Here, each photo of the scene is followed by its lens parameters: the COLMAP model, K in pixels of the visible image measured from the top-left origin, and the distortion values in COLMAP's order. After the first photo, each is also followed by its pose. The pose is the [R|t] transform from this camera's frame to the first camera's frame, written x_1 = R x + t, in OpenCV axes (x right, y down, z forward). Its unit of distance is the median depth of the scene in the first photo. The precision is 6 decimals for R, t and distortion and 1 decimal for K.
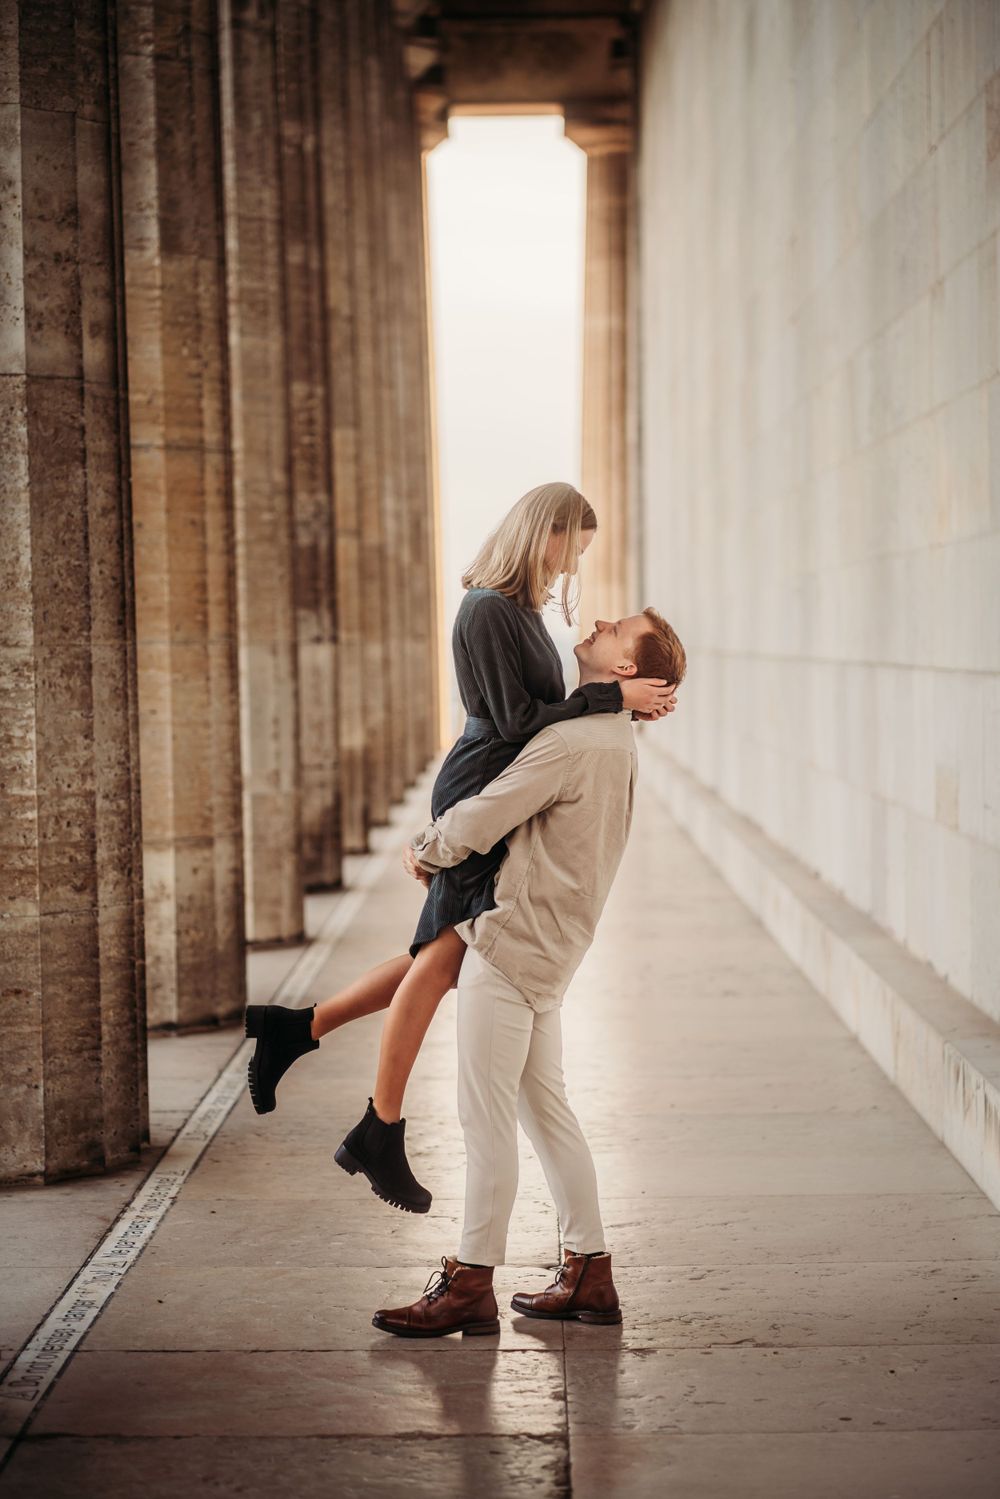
lens RADIAL K [[3410.6, 0, 501.0], [0, 3410.6, 778.9], [0, 0, 1]] dist [0.133521, -2.622701]
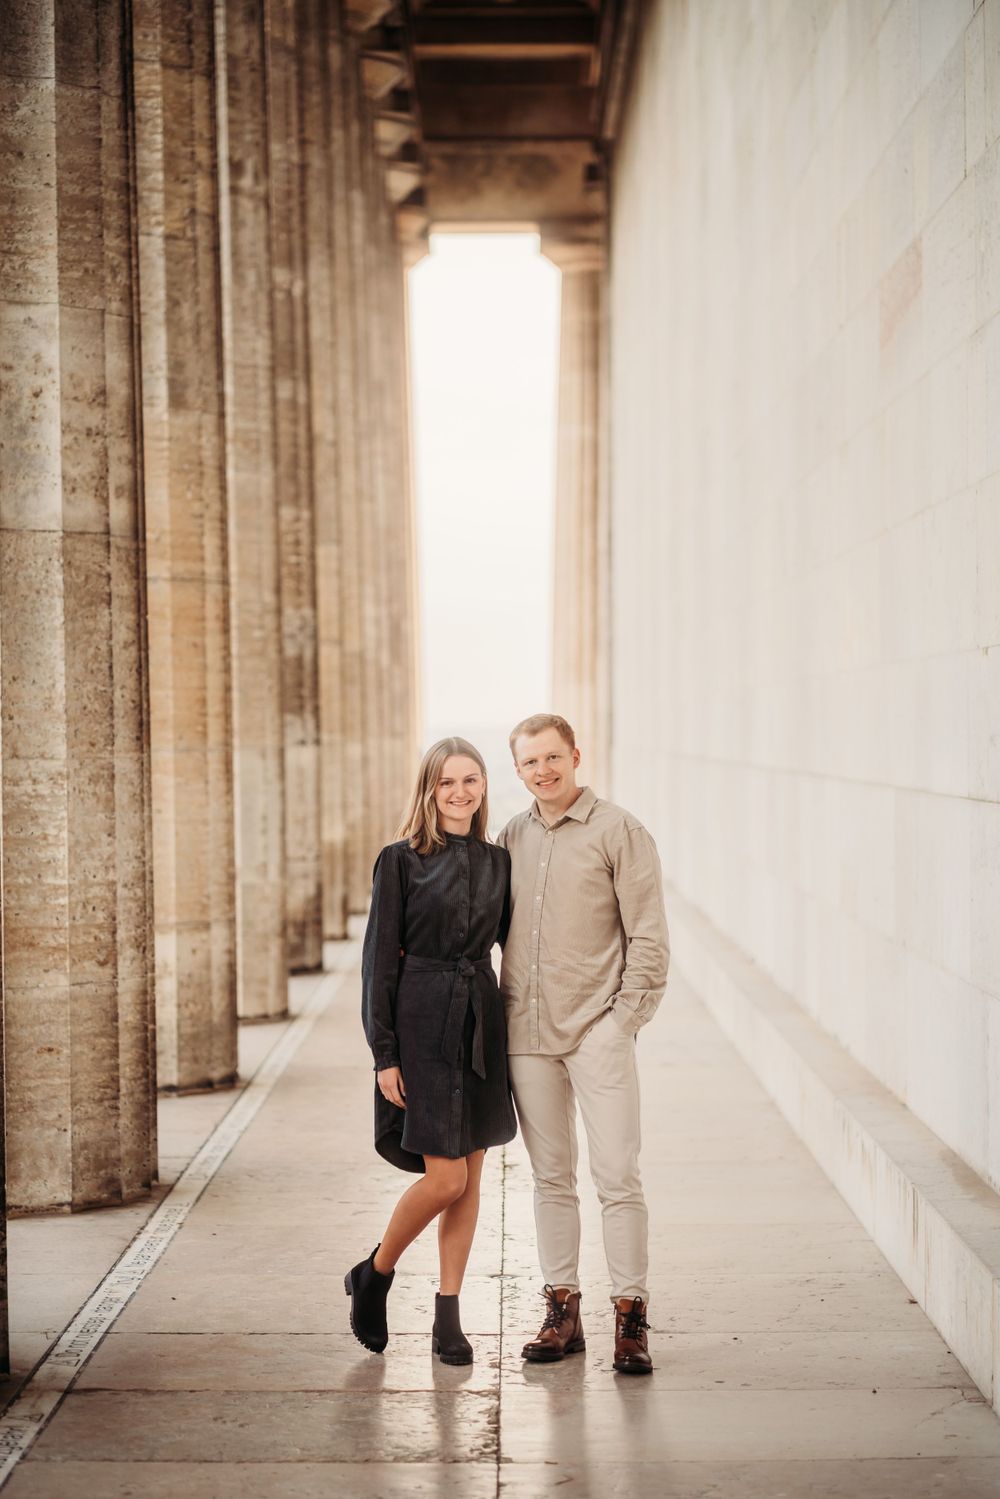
lens RADIAL K [[3410.6, 0, 501.0], [0, 3410.6, 778.9], [0, 0, 1]] dist [0.133521, -2.622701]
pose [[0.999963, 0.006355, 0.005742, 0.005646], [-0.006201, 0.999628, -0.026565, -0.000873], [-0.005909, 0.026529, 0.999631, -0.138919]]
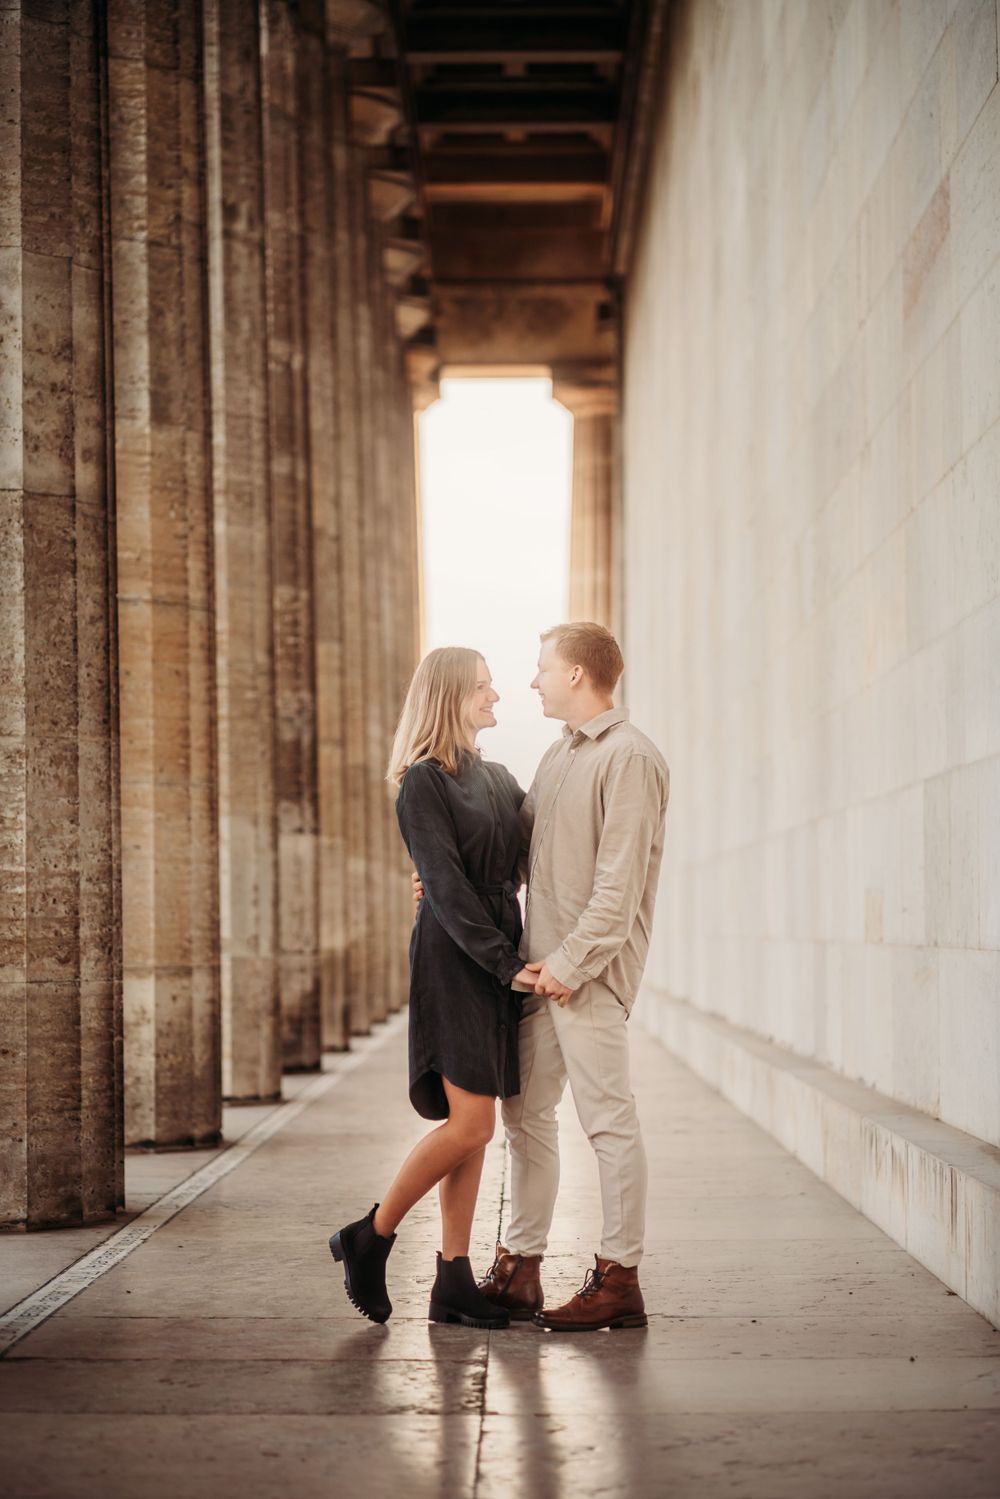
lens RADIAL K [[3410.6, 0, 501.0], [0, 3410.6, 778.9], [0, 0, 1]] dist [0.133521, -2.622701]
pose [[0.999974, 0.007150, 0.000906, 0.010886], [-0.007048, 0.996438, -0.084033, 0.048319], [-0.001504, 0.084024, 0.996463, -0.066846]]
